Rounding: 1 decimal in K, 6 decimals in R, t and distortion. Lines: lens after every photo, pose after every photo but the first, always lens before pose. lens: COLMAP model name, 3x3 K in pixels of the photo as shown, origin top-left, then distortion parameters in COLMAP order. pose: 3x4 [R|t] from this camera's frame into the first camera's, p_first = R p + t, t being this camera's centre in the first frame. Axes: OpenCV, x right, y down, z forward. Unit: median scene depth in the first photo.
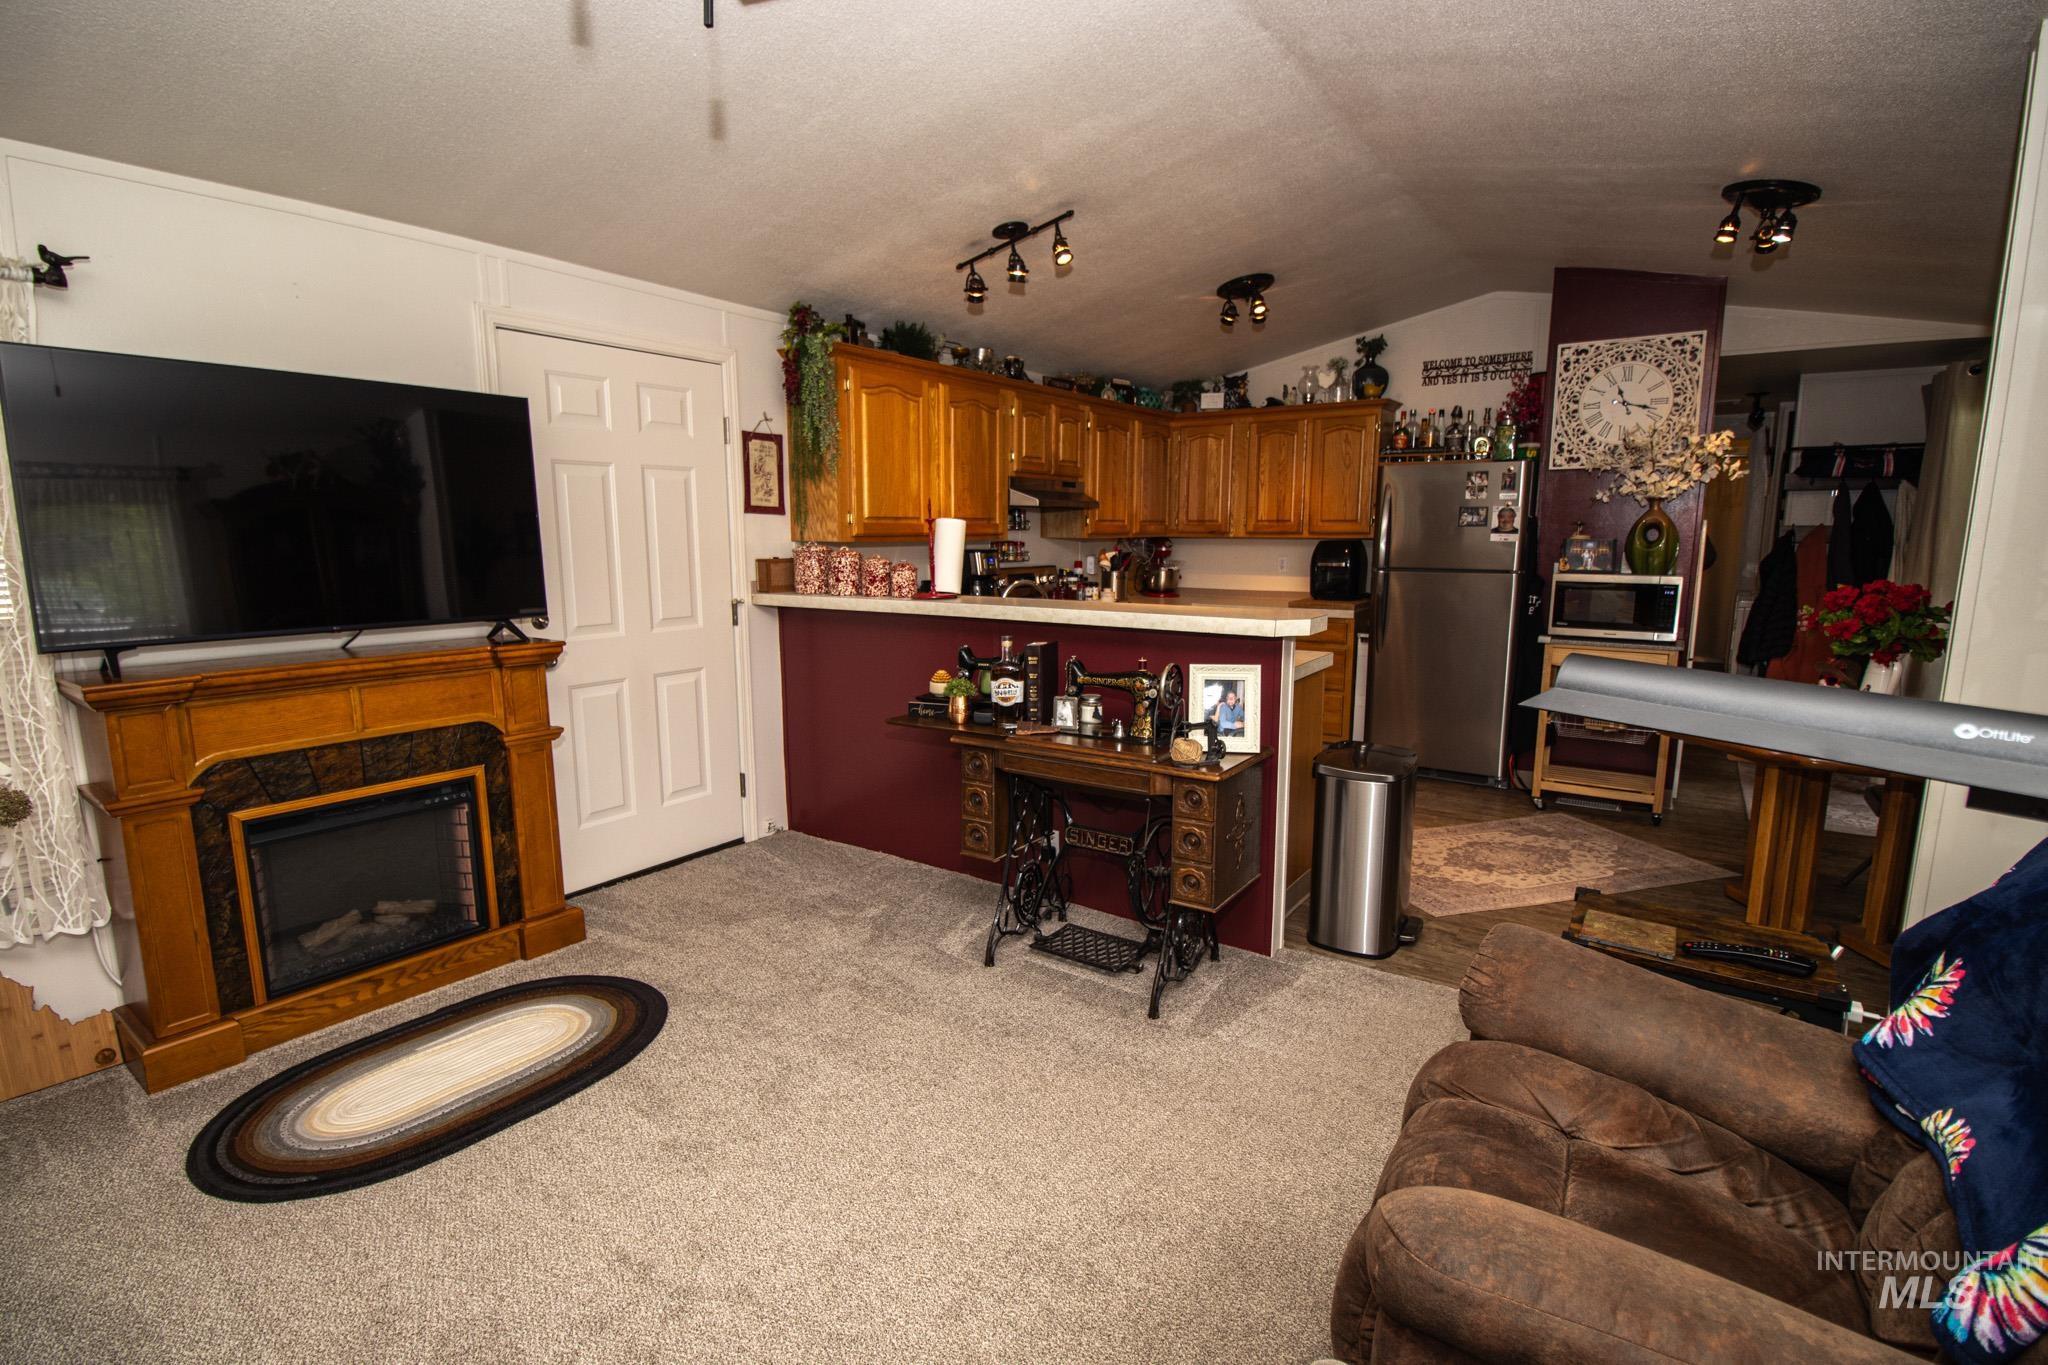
lens RADIAL K [[950.6, 0, 1006.9], [0, 950.6, 679.9], [0, 0, 1]] dist [-0.000540, -0.012278]
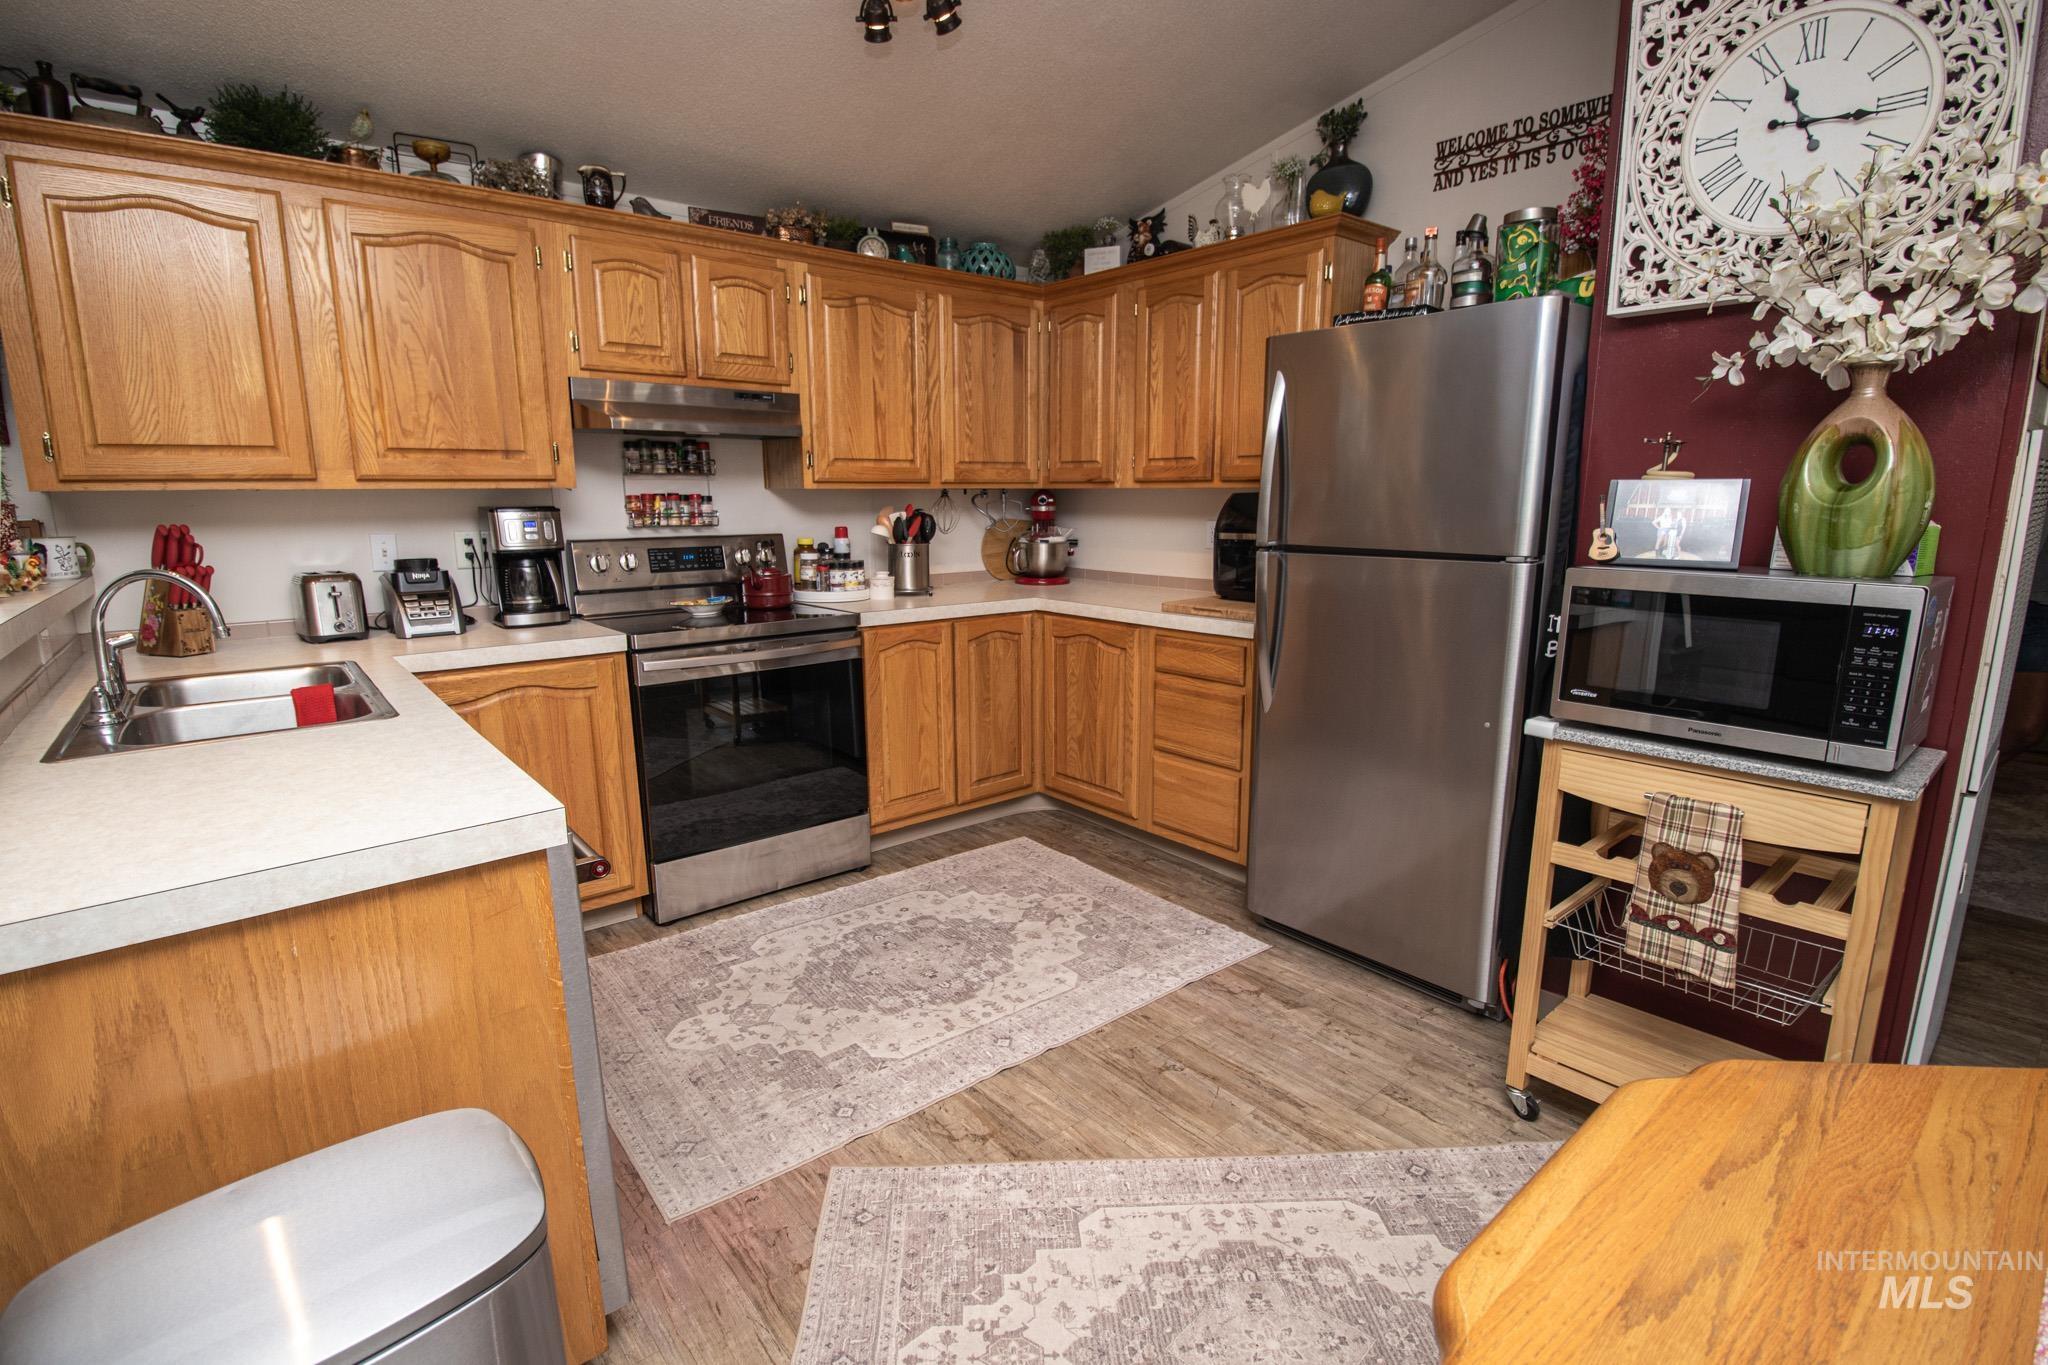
lens RADIAL K [[950.6, 0, 1016.4], [0, 950.6, 679.8], [0, 0, 1]] dist [-0.000540, -0.012278]
pose [[0.969945, 0.045668, -0.238998, 0.449020], [-0.036539, 0.998428, 0.042491, -0.073439], [0.240563, -0.032481, 0.970090, 0.555847]]
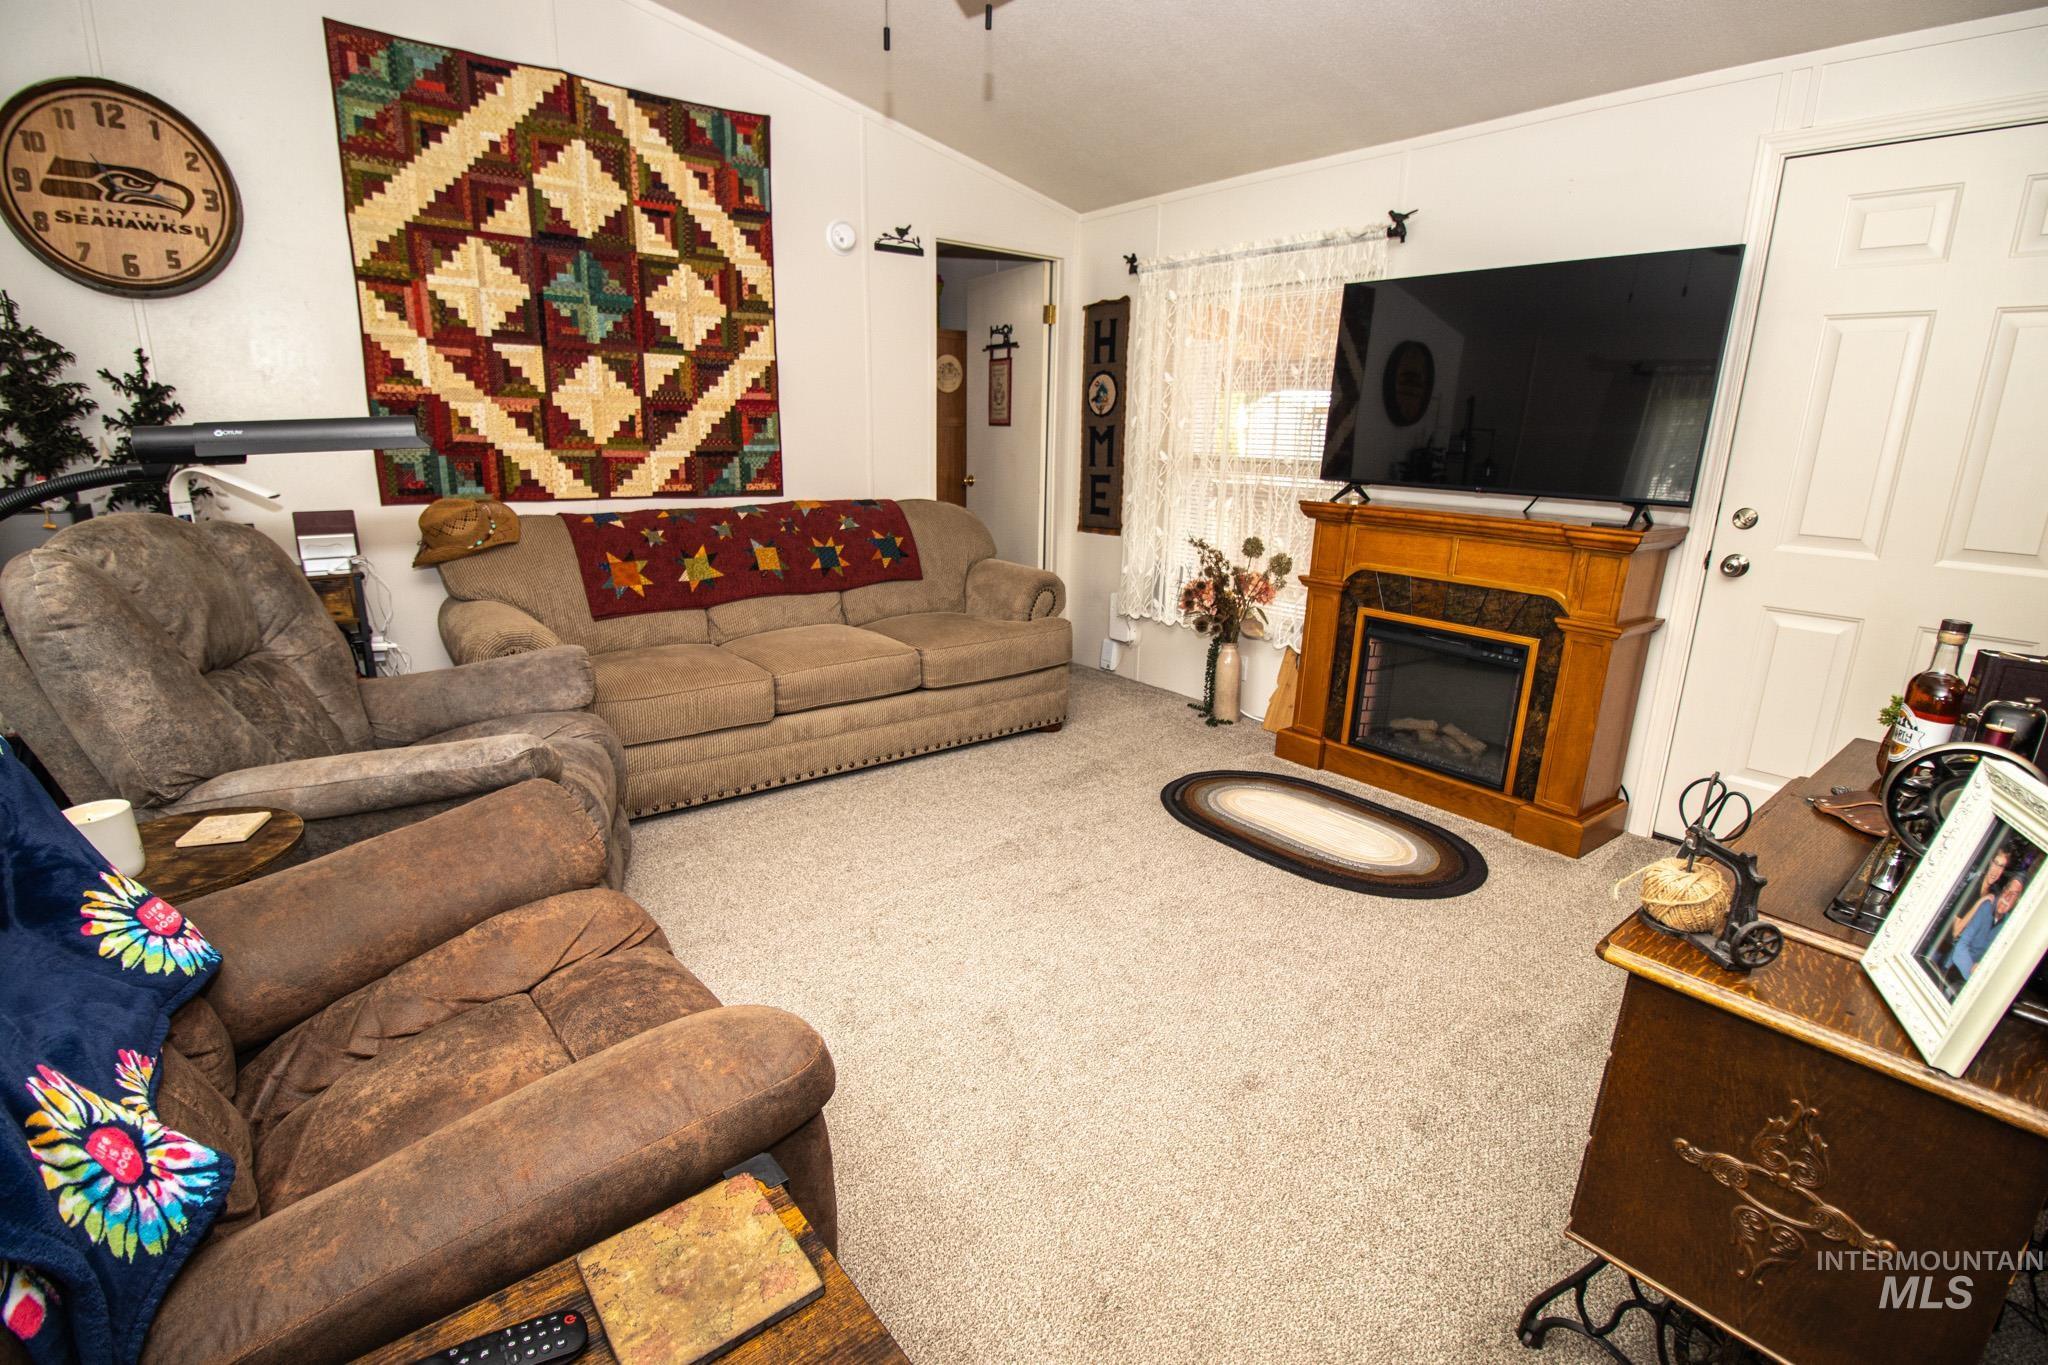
lens RADIAL K [[950.6, 0, 1011.4], [0, 950.6, 677.9], [0, 0, 1]] dist [-0.000540, -0.012278]
pose [[-0.273636, 0.246107, -0.929814, 0.363821], [-0.168067, 0.939604, 0.298159, -0.051996], [0.947036, 0.237858, -0.215747, 0.446152]]
